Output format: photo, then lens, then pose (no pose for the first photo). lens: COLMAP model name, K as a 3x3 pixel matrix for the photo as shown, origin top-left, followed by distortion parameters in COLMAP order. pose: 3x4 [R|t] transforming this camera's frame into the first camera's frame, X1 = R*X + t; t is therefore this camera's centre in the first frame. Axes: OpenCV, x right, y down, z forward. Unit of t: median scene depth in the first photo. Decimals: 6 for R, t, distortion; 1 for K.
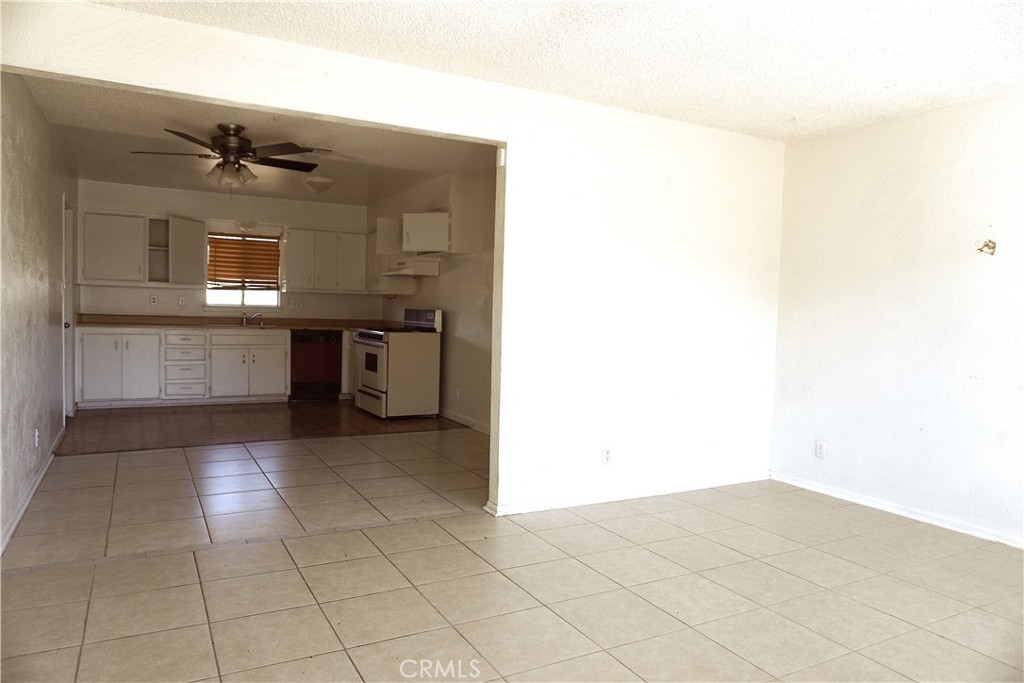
lens RADIAL K [[684.1, 0, 514.2], [0, 684.1, 342.9], [0, 0, 1]] dist [-0.051171, 0.033460]
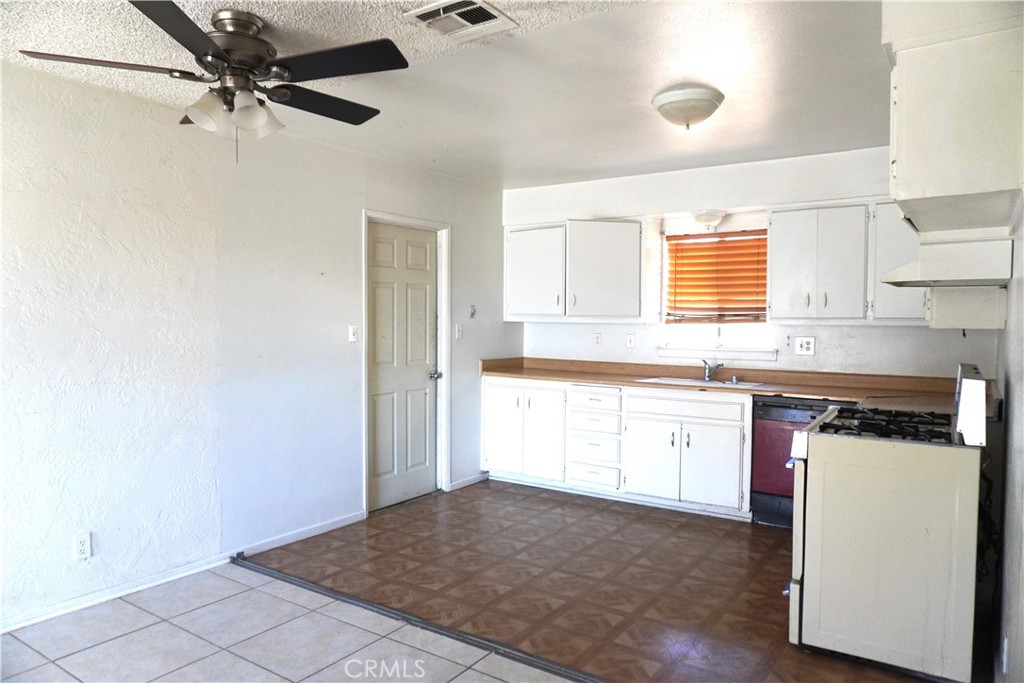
lens RADIAL K [[684.1, 0, 505.3], [0, 684.1, 346.1], [0, 0, 1]] dist [-0.051171, 0.033460]
pose [[0.442879, 0.013828, -0.896475, 0.079880], [-0.035229, 0.999377, -0.001988, -0.053473], [0.895889, 0.032463, 0.443091, 0.607619]]
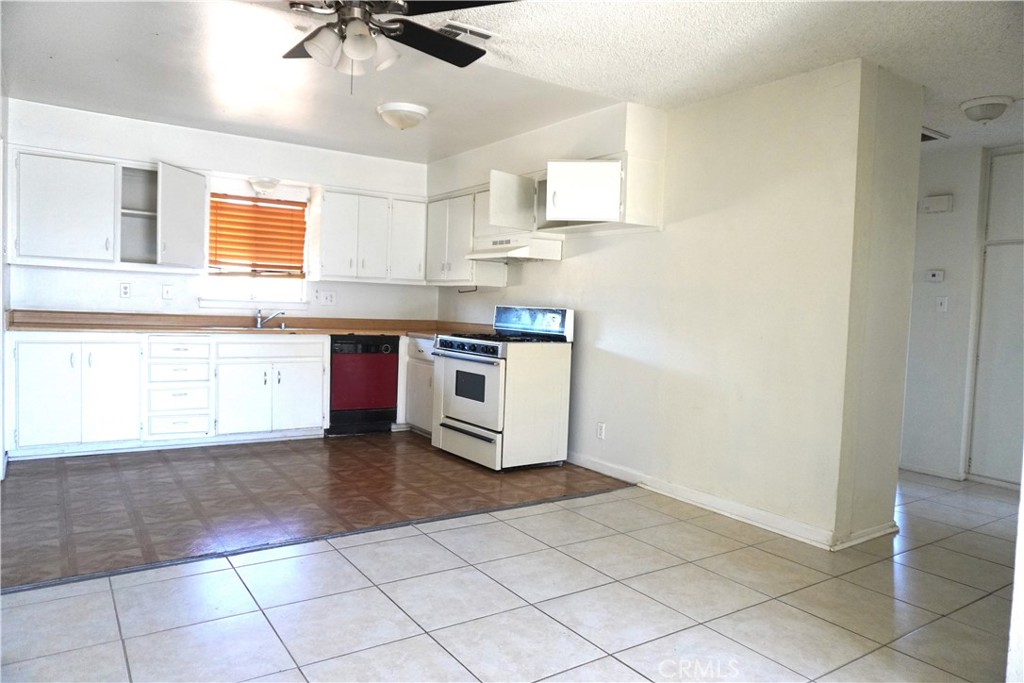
lens RADIAL K [[684.1, 0, 515.4], [0, 684.1, 341.4], [0, 0, 1]] dist [-0.051171, 0.033460]
pose [[0.995227, 0.004034, 0.097503, -0.218827], [-0.004625, 0.999972, 0.005835, -0.018774], [-0.097476, -0.006258, 0.995218, 0.301952]]
